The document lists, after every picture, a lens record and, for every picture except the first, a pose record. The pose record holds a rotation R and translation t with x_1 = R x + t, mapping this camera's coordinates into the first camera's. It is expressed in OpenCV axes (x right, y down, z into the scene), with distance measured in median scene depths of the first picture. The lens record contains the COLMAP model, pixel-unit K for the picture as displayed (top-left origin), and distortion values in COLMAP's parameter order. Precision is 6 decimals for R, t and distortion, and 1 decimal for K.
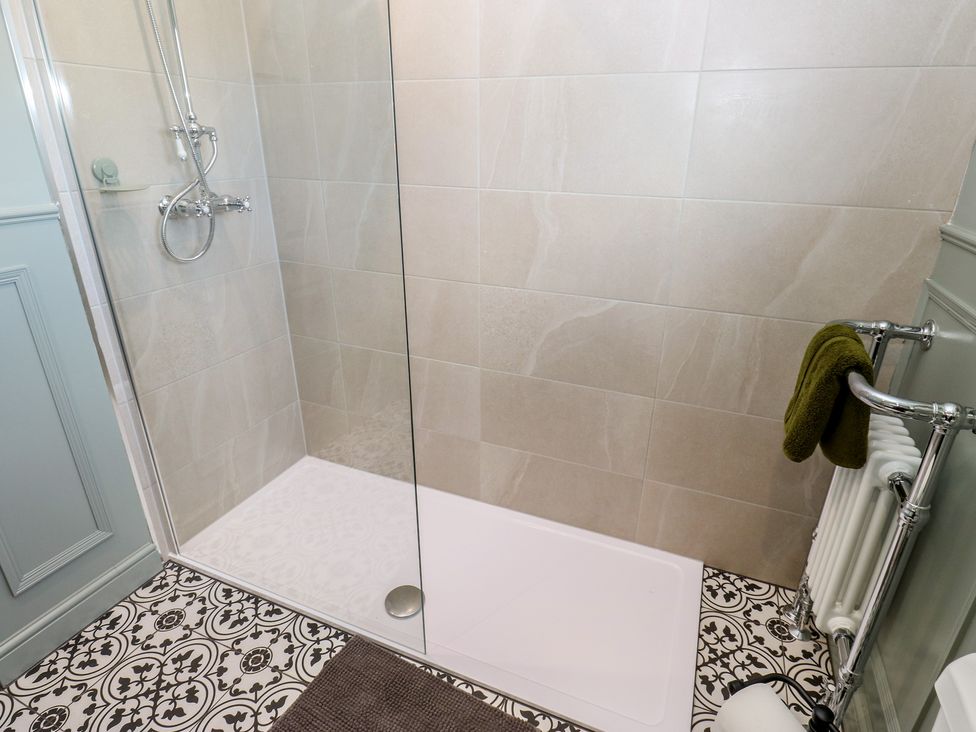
lens RADIAL K [[529.9, 0, 489.1], [0, 529.9, 363.3], [0, 0, 1]] dist [-0.003363, -0.005049]
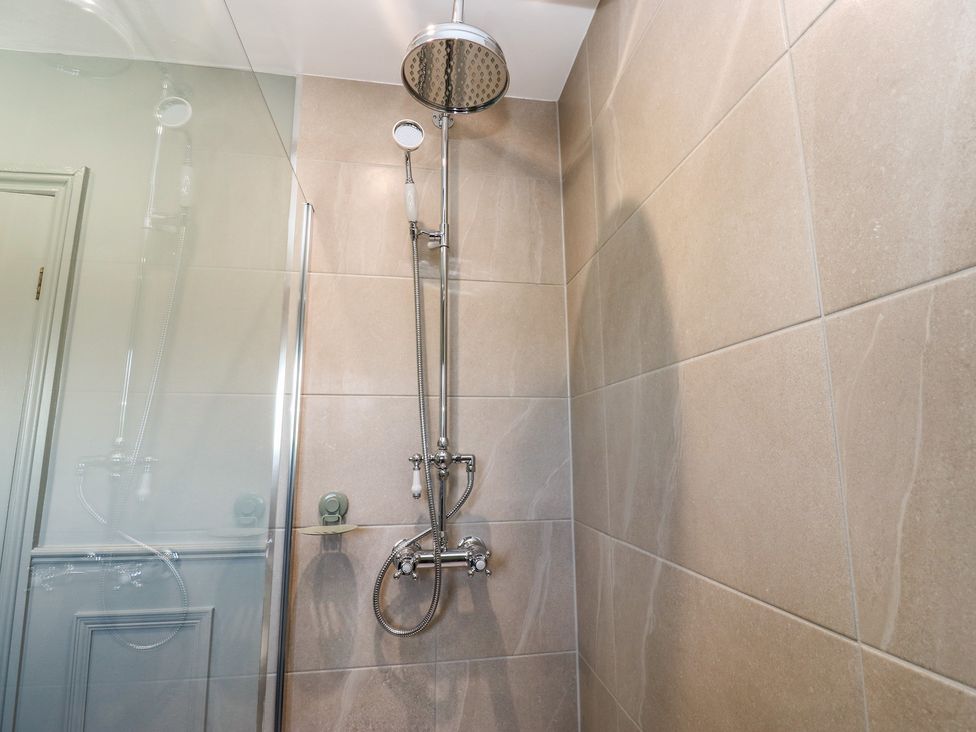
lens RADIAL K [[529.9, 0, 491.8], [0, 529.9, 363.3], [0, 0, 1]] dist [-0.003363, -0.005049]
pose [[0.551422, -0.153923, -0.819903, 0.133504], [-0.307739, 0.875982, -0.371420, -0.300528], [0.775390, 0.457125, 0.435668, 0.659278]]
